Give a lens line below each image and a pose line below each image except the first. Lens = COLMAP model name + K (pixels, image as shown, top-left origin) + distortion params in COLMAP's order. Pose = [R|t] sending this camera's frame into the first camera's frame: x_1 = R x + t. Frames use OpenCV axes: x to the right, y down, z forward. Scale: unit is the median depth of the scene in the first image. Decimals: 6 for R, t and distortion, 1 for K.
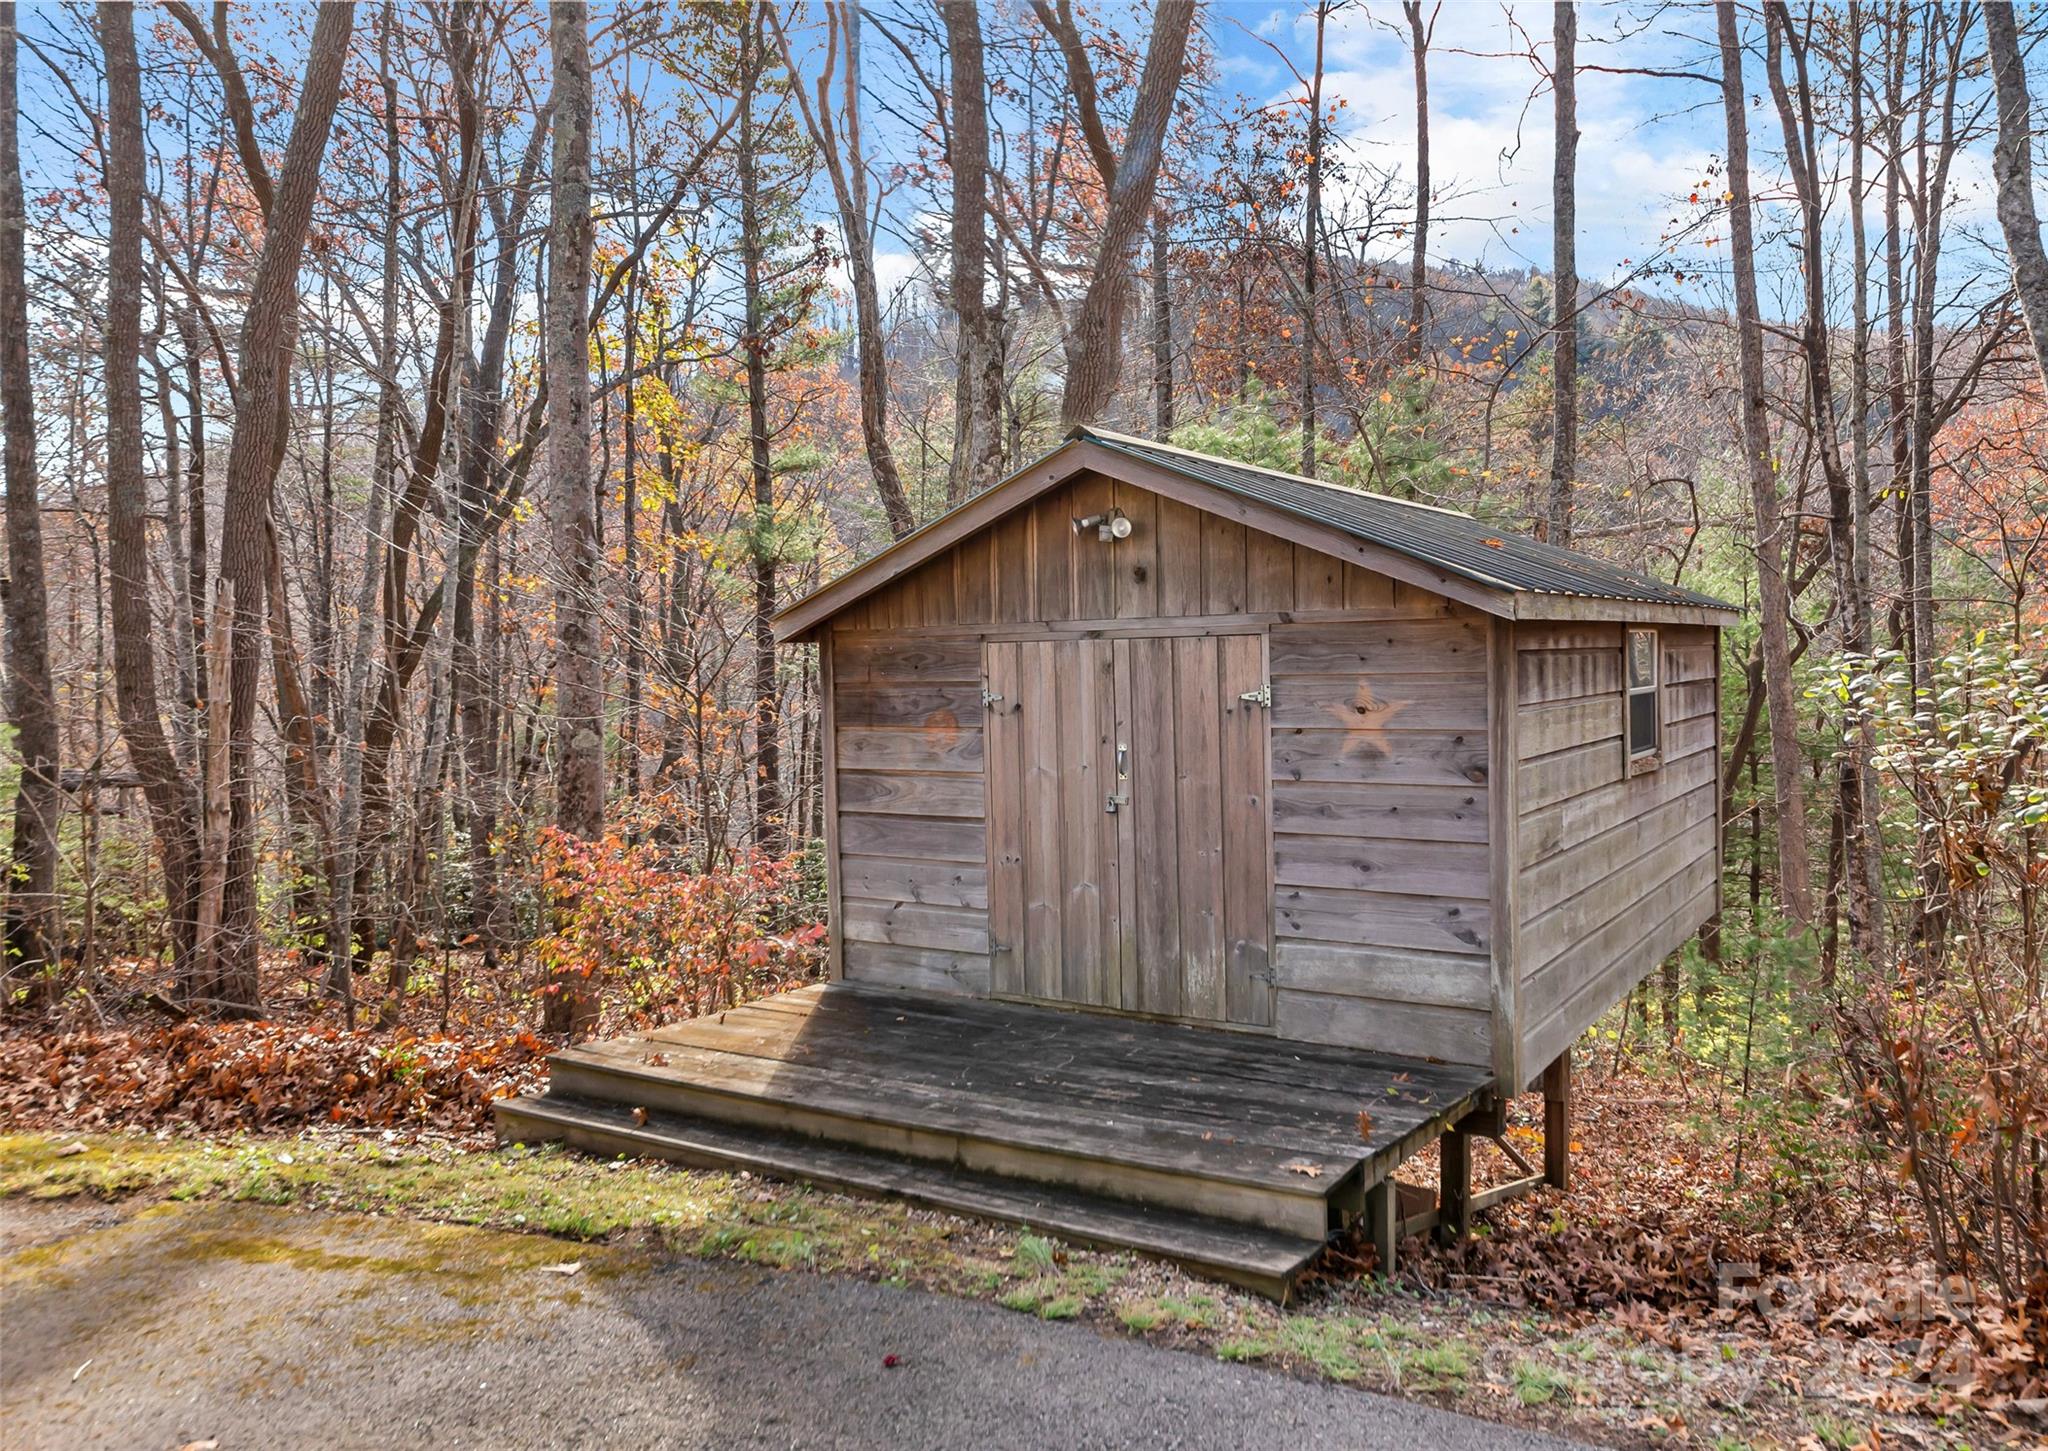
lens RADIAL K [[1345.3, 0, 1024.0], [0, 1345.3, 725.5], [0, 0, 1]] dist [0.033017, -0.000148]
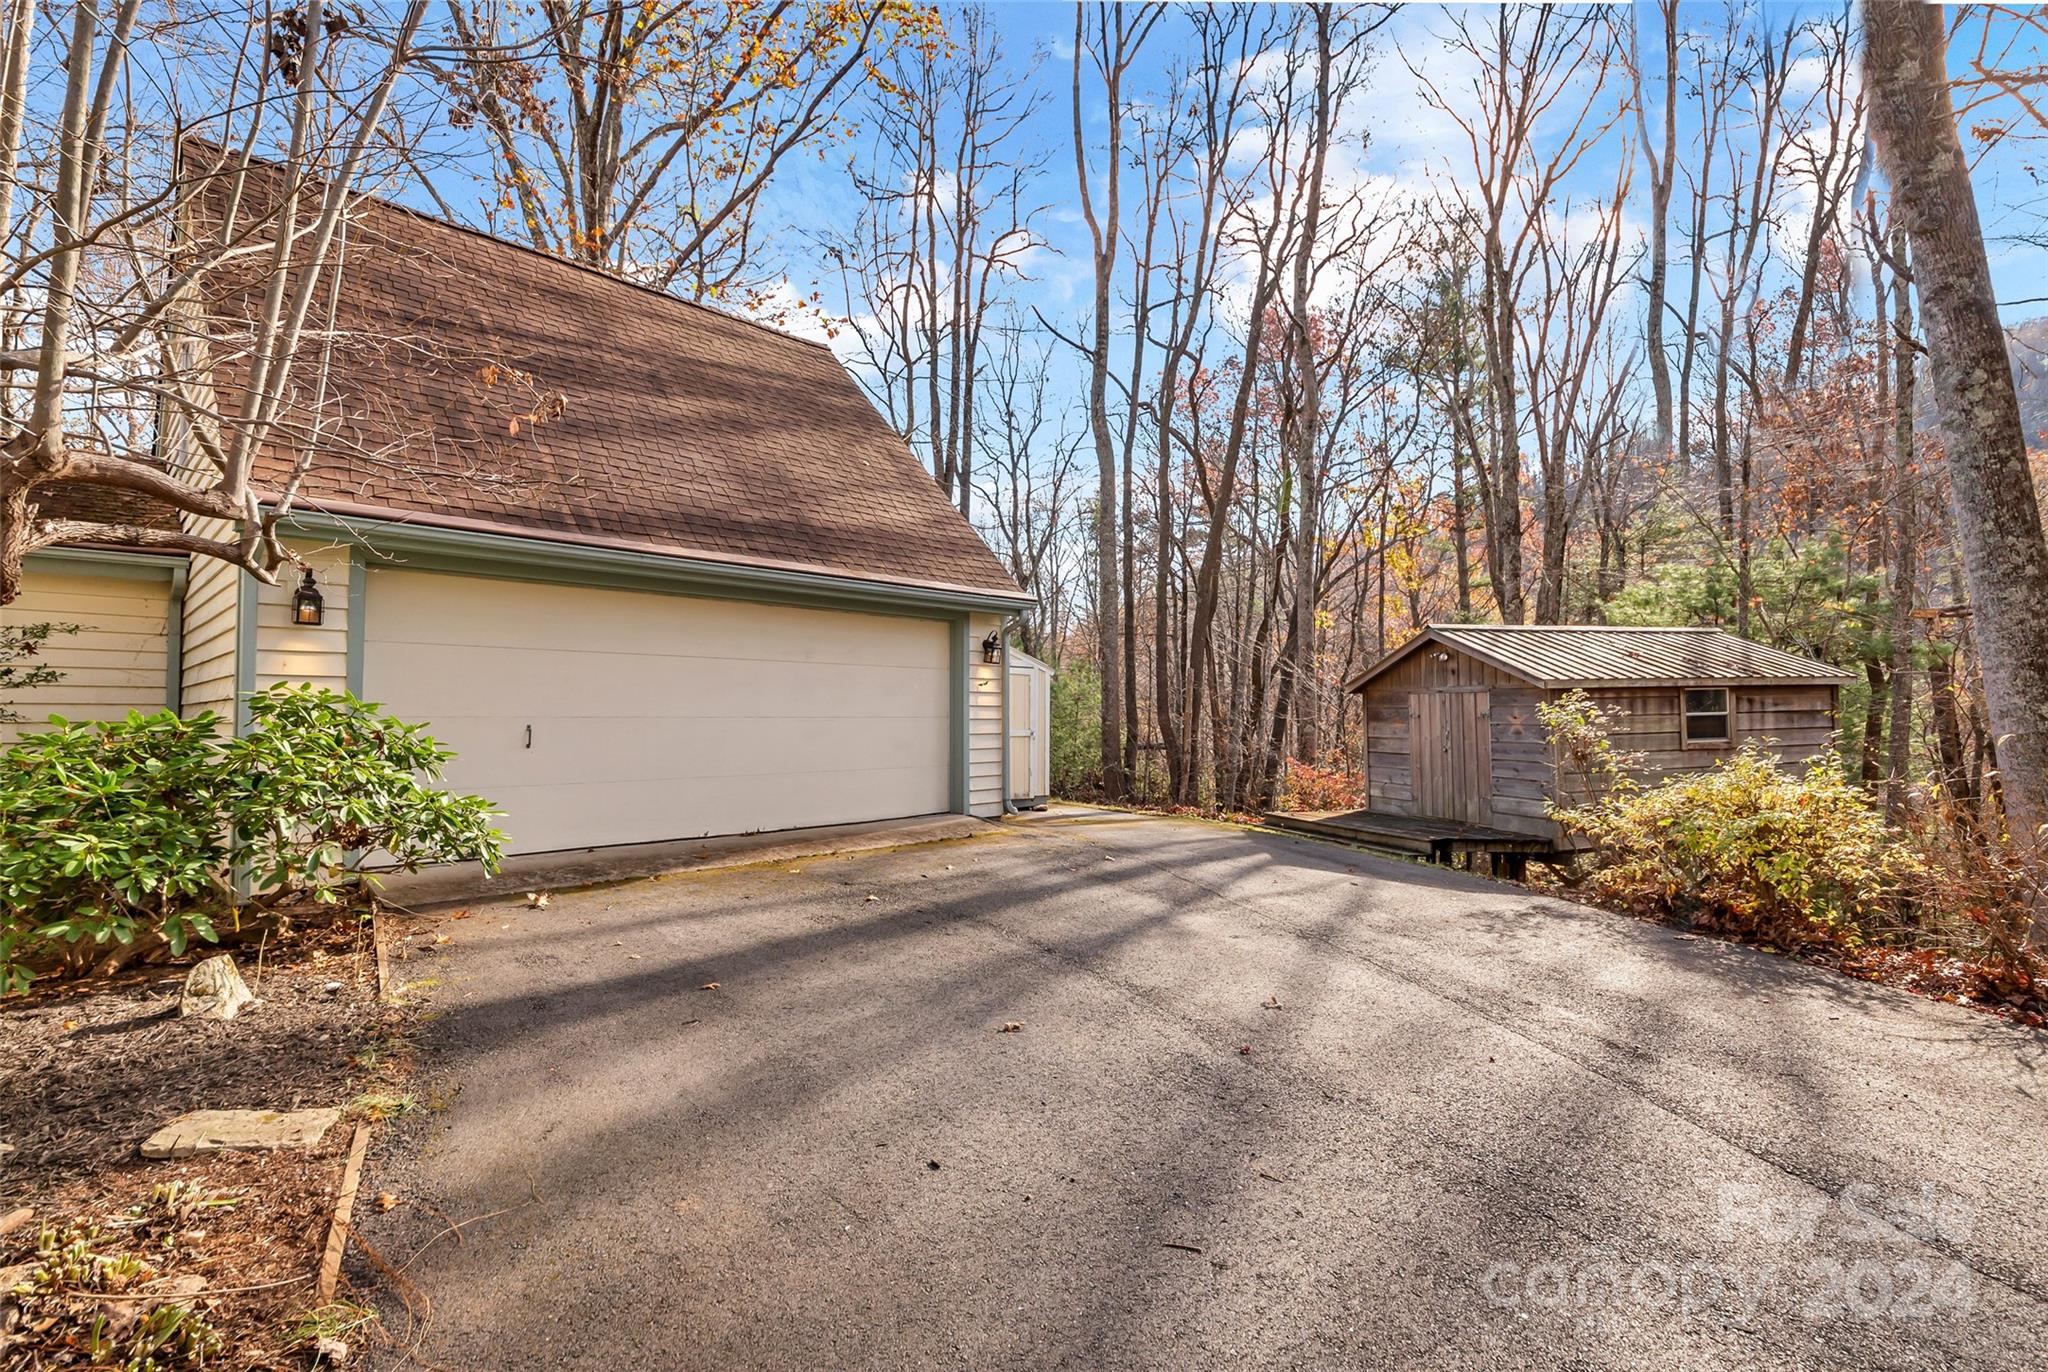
lens RADIAL K [[960.9, 0, 1024.0], [0, 960.9, 686.0], [0, 0, 1]] dist [0.002197, -0.000099]
pose [[0.759594, -0.001941, -0.650394, 0.445828], [-0.035448, 0.998386, -0.044379, 0.028189], [0.649431, 0.056766, 0.758299, -0.736041]]
